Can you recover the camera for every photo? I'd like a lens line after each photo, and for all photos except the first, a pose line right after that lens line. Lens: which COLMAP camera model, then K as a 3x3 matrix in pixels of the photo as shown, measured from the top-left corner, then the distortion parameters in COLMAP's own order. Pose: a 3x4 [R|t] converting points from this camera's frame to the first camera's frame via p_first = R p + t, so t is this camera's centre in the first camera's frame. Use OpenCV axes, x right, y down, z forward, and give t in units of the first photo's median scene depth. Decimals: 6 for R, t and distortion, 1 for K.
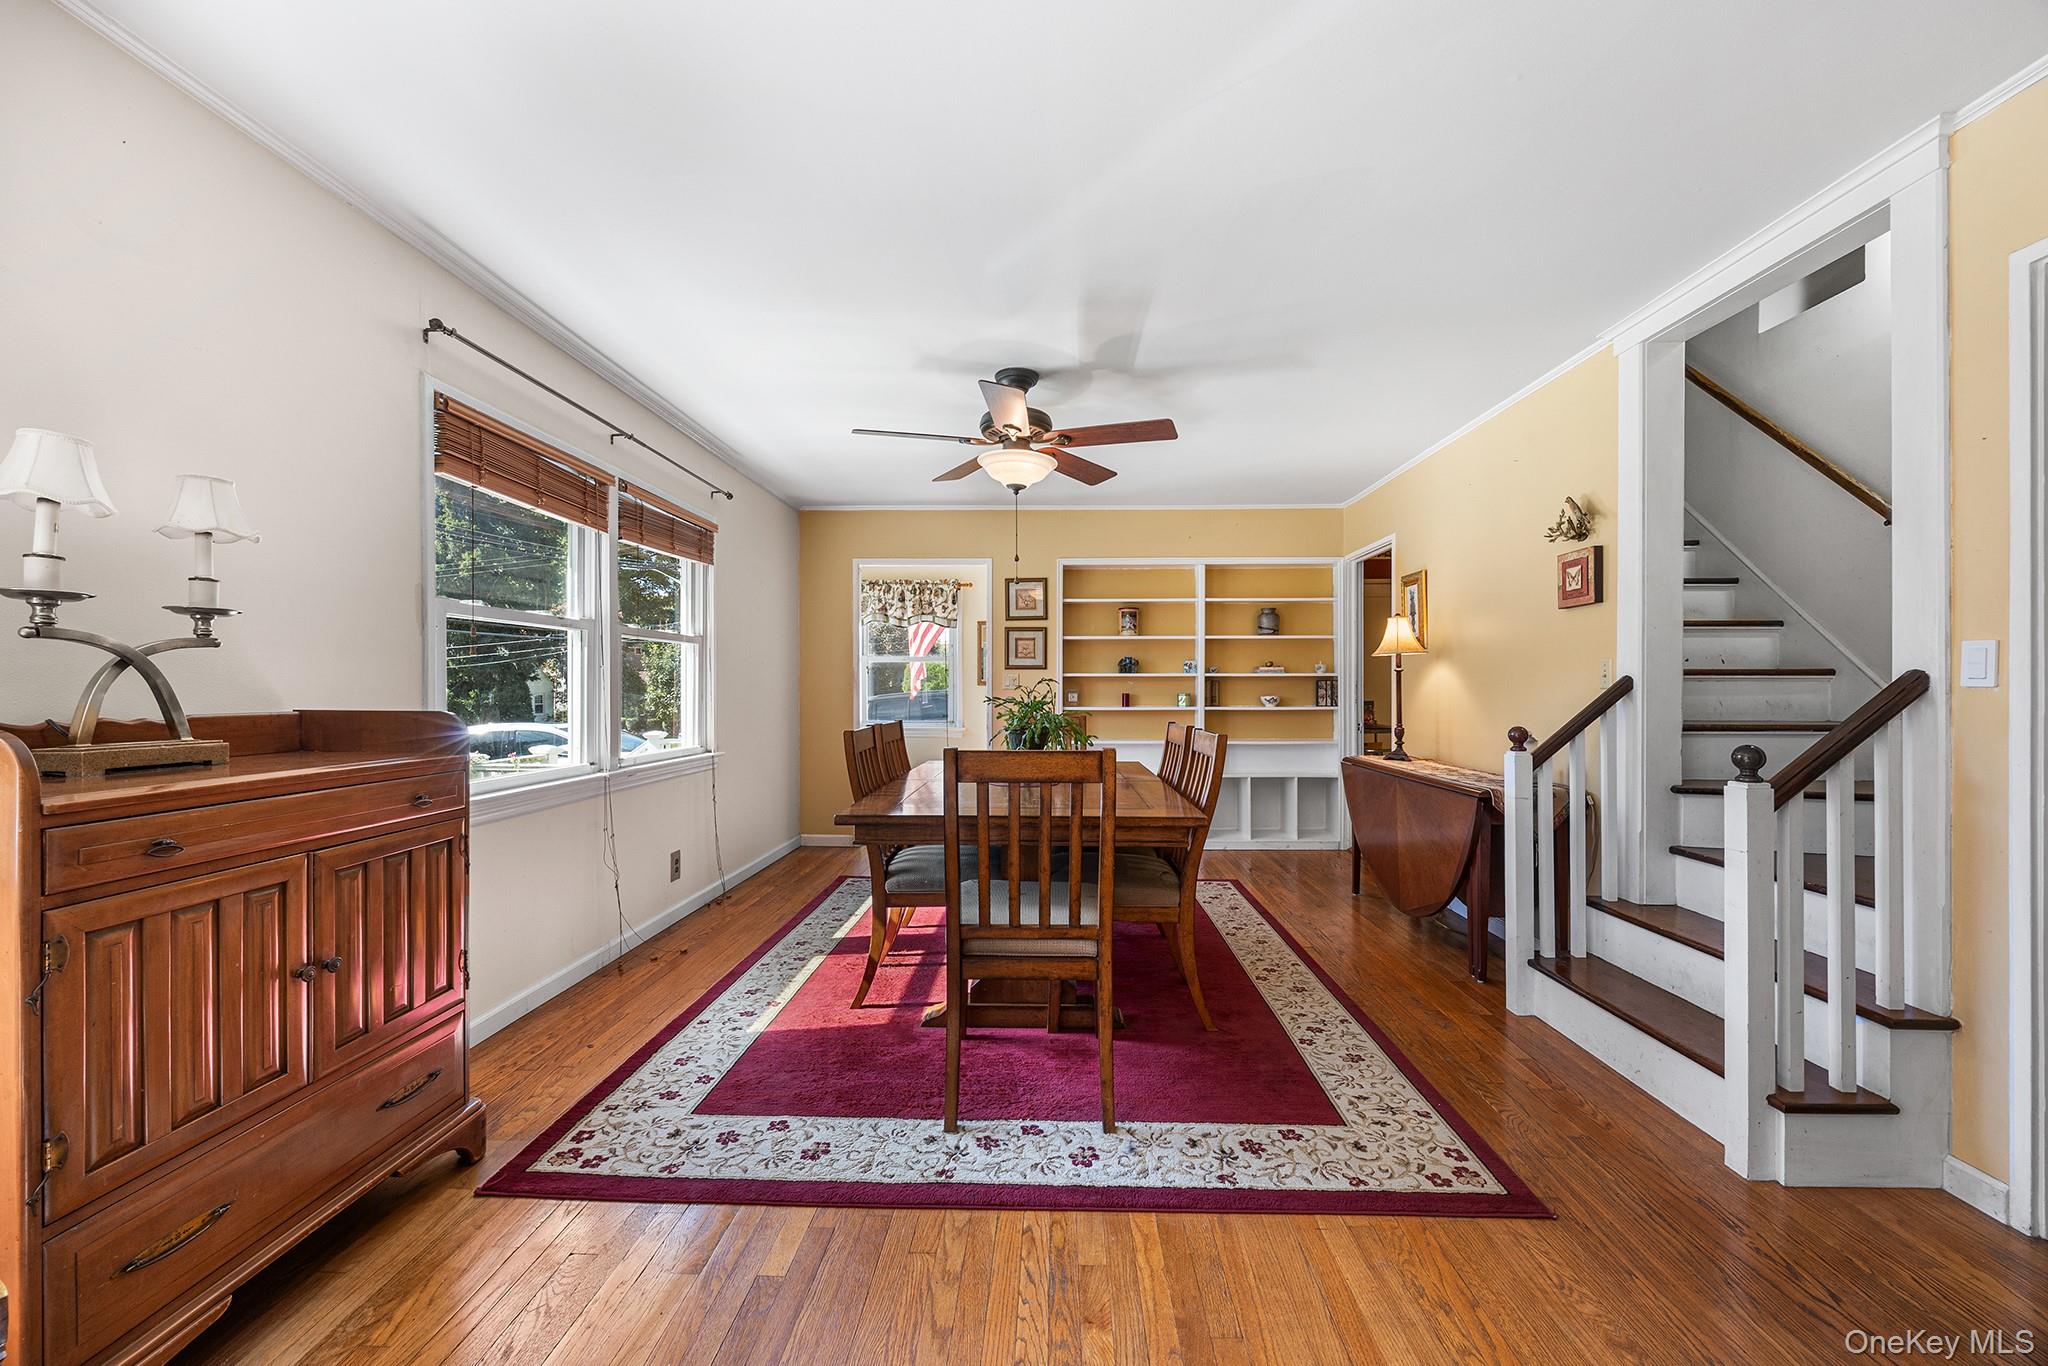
lens RADIAL K [[785.8, 0, 1036.4], [0, 785.8, 682.4], [0, 0, 1]] dist [-0.000279, -0.000034]
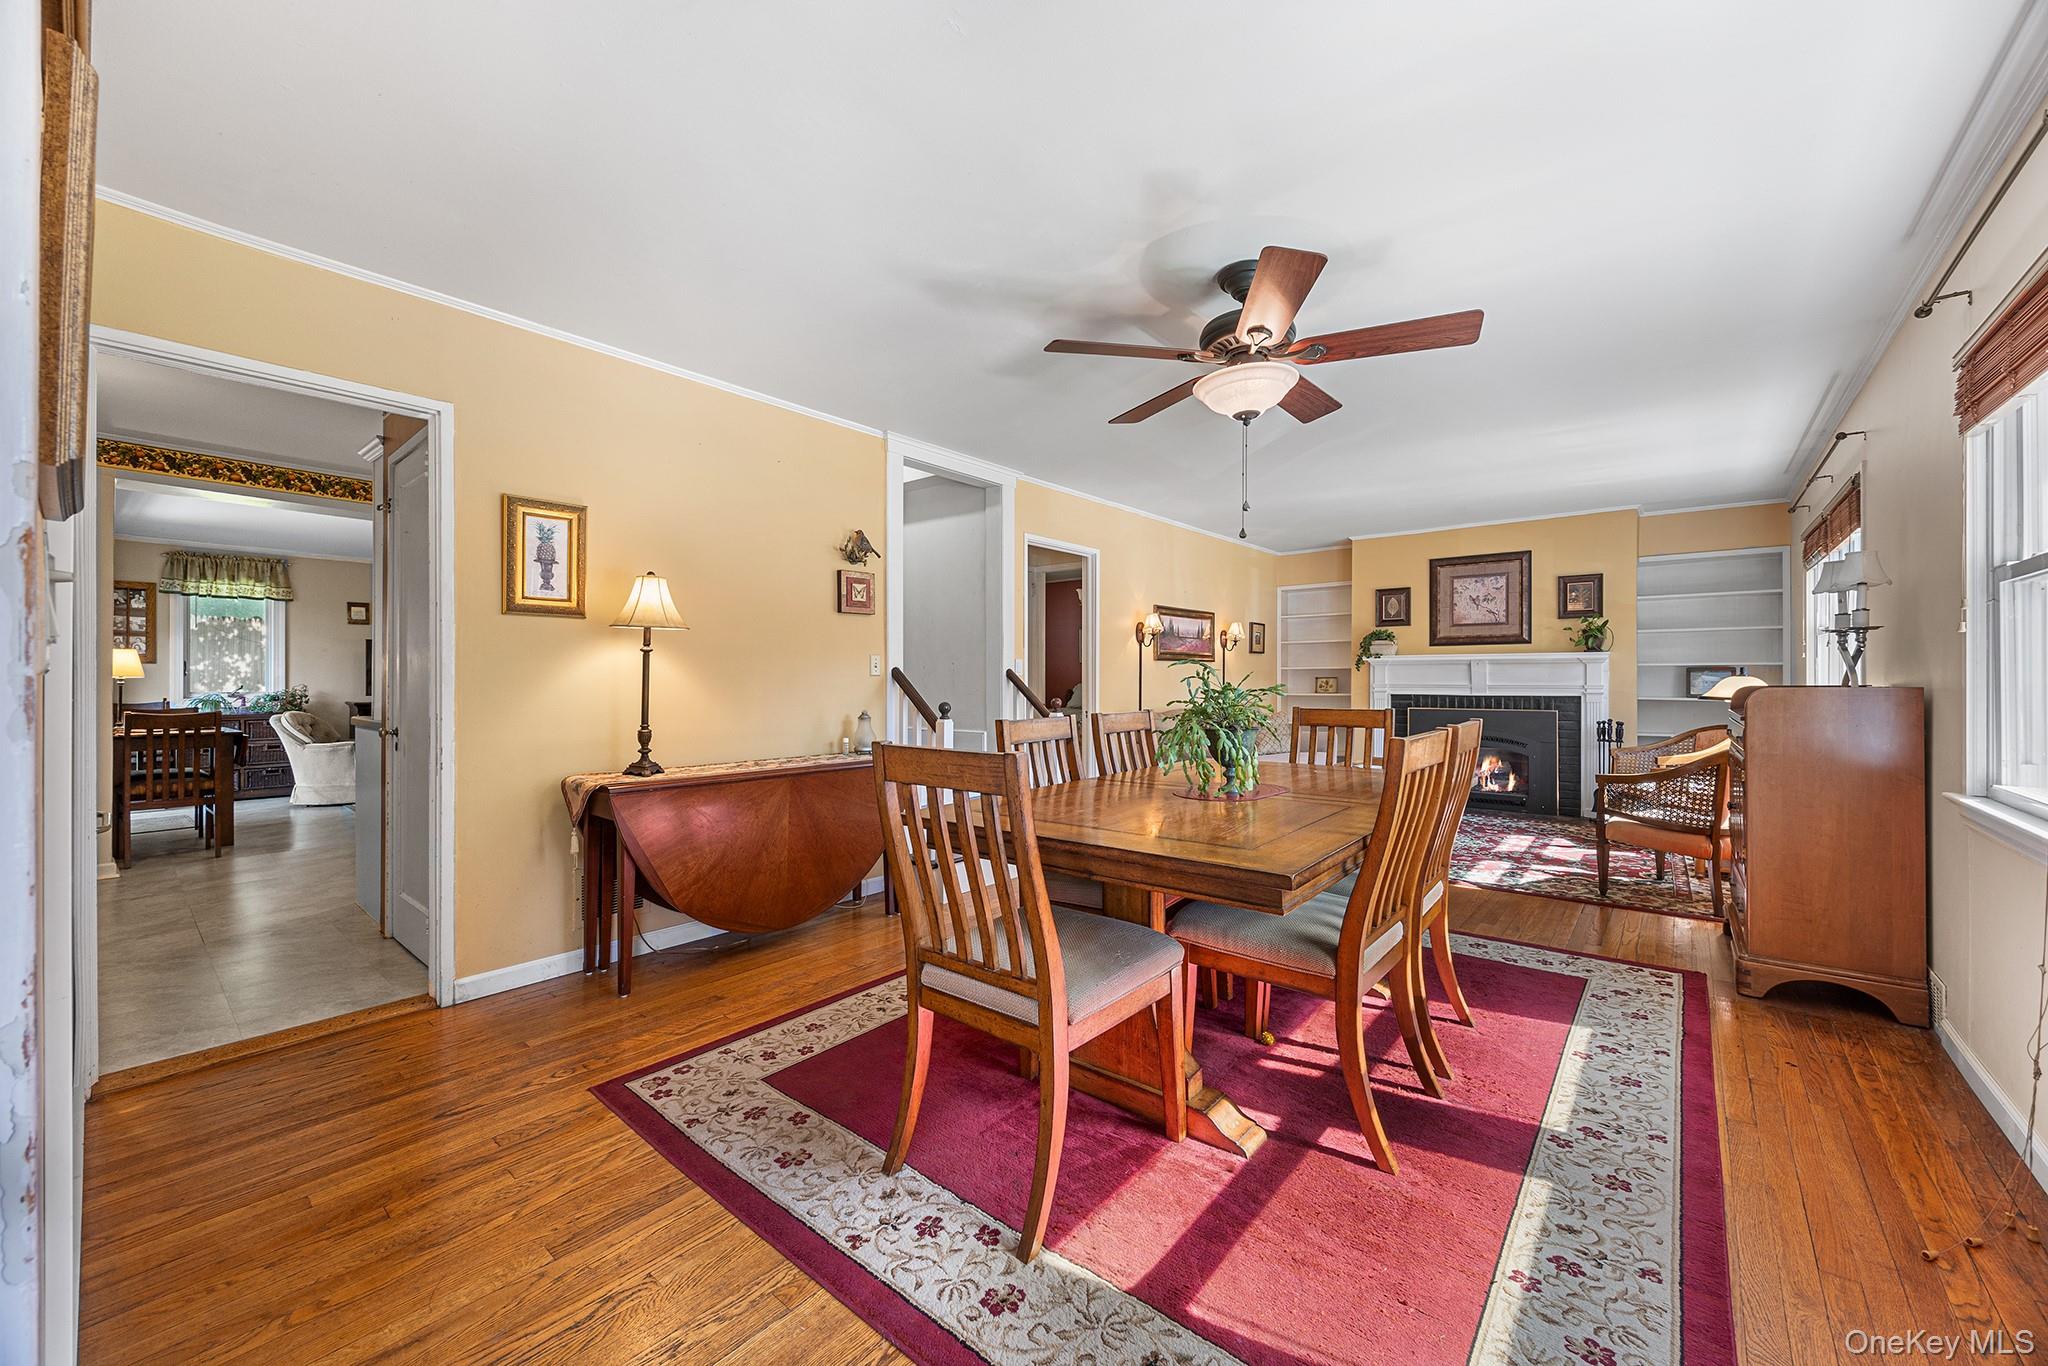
lens RADIAL K [[785.8, 0, 1036.4], [0, 785.8, 682.4], [0, 0, 1]] dist [-0.000279, -0.000034]
pose [[-0.790854, 0.001473, 0.612003, -0.361147], [0.001085, 0.999999, -0.001004, 0.020879], [-0.612004, -0.000130, -0.790855, 1.863157]]
